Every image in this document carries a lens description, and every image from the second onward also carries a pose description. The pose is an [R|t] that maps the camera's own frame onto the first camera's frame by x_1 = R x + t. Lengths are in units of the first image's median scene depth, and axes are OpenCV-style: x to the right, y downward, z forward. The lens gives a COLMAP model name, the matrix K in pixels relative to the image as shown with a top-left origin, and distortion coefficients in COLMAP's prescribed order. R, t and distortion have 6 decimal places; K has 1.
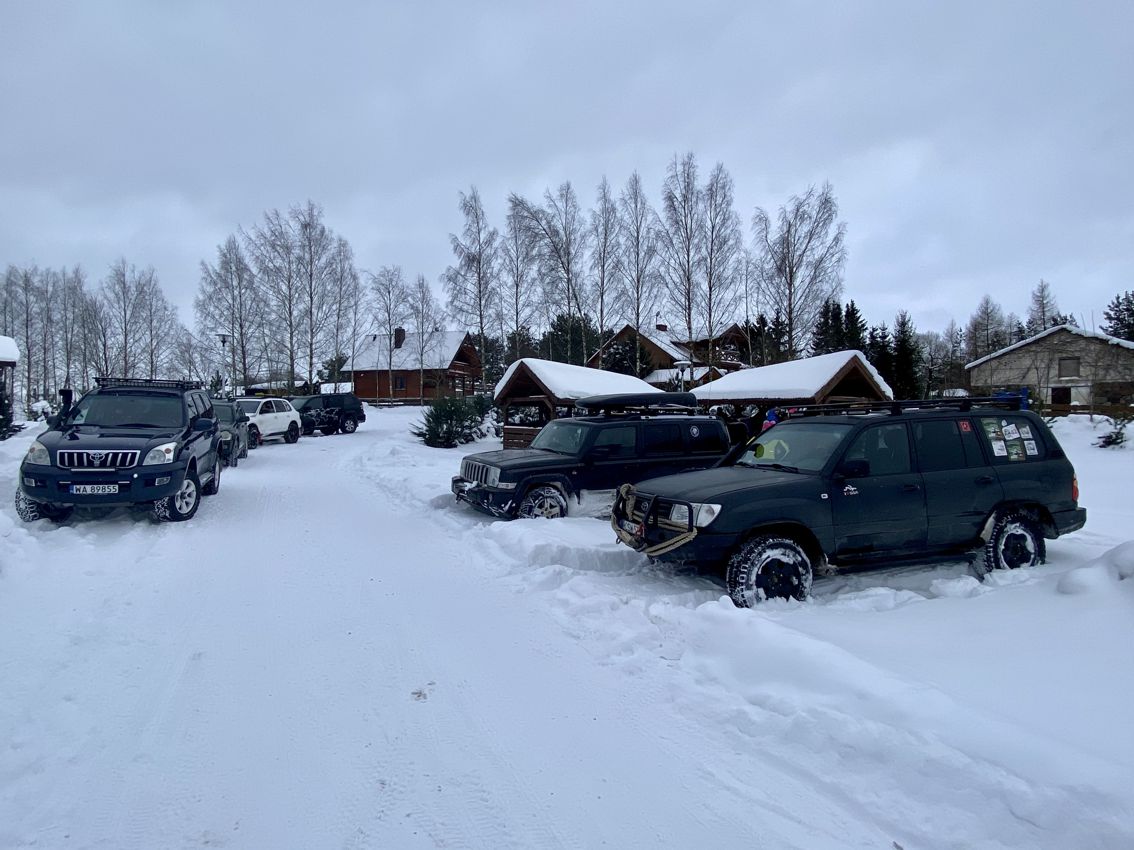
lens RADIAL K [[633.1, 0, 568.9], [0, 633.1, 426.5], [0, 0, 1]] dist [-0.003362, -0.001051]
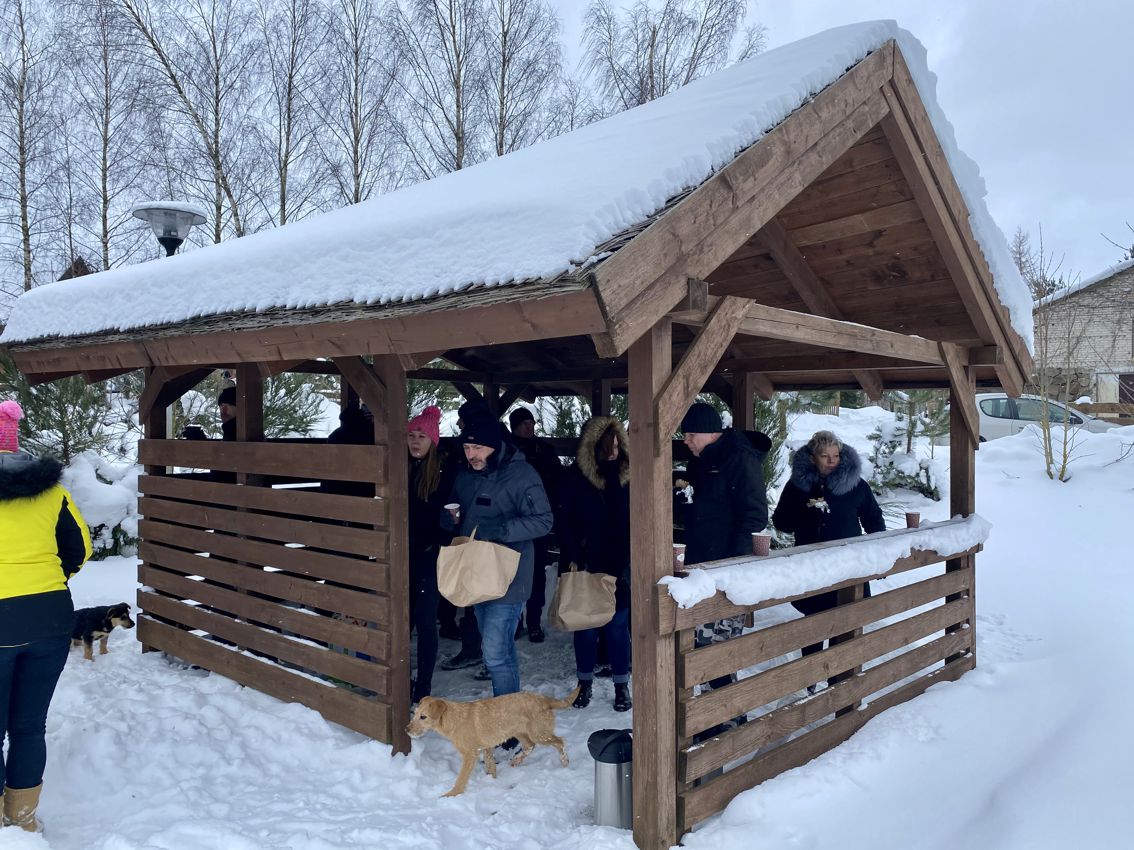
lens RADIAL K [[869.0, 0, 557.6], [0, 869.0, 414.0], [0, 0, 1]] dist [0.014106, -0.000805]
pose [[0.981102, 0.009088, 0.193280, 0.145435], [-0.004958, 0.999749, -0.021842, -0.008069], [-0.193430, 0.020471, 0.980901, 0.353370]]
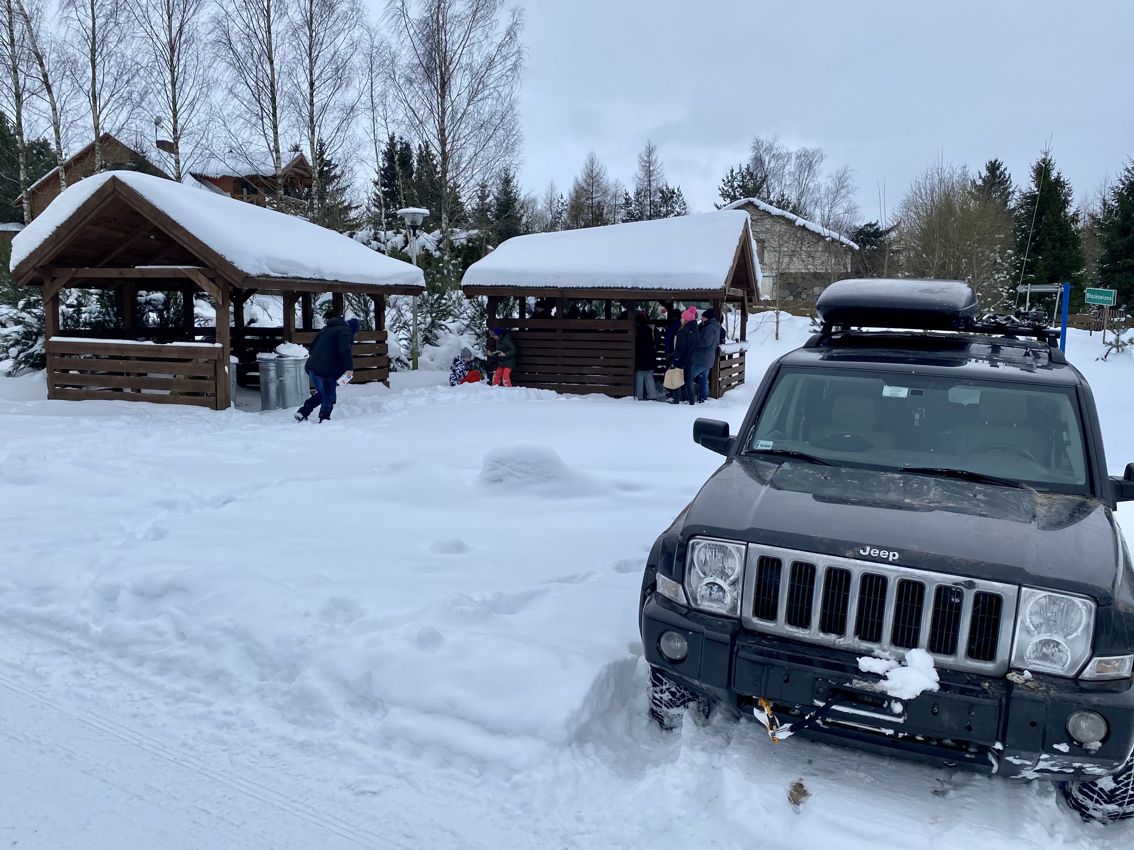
lens RADIAL K [[916.0, 0, 569.0], [0, 916.0, 421.6], [0, 0, 1]] dist [0.050262, -0.002471]
pose [[0.813386, -0.062306, 0.578379, -0.090771], [-0.002013, 0.993940, 0.109903, -0.006409], [-0.581721, -0.090558, 0.808331, 0.159386]]
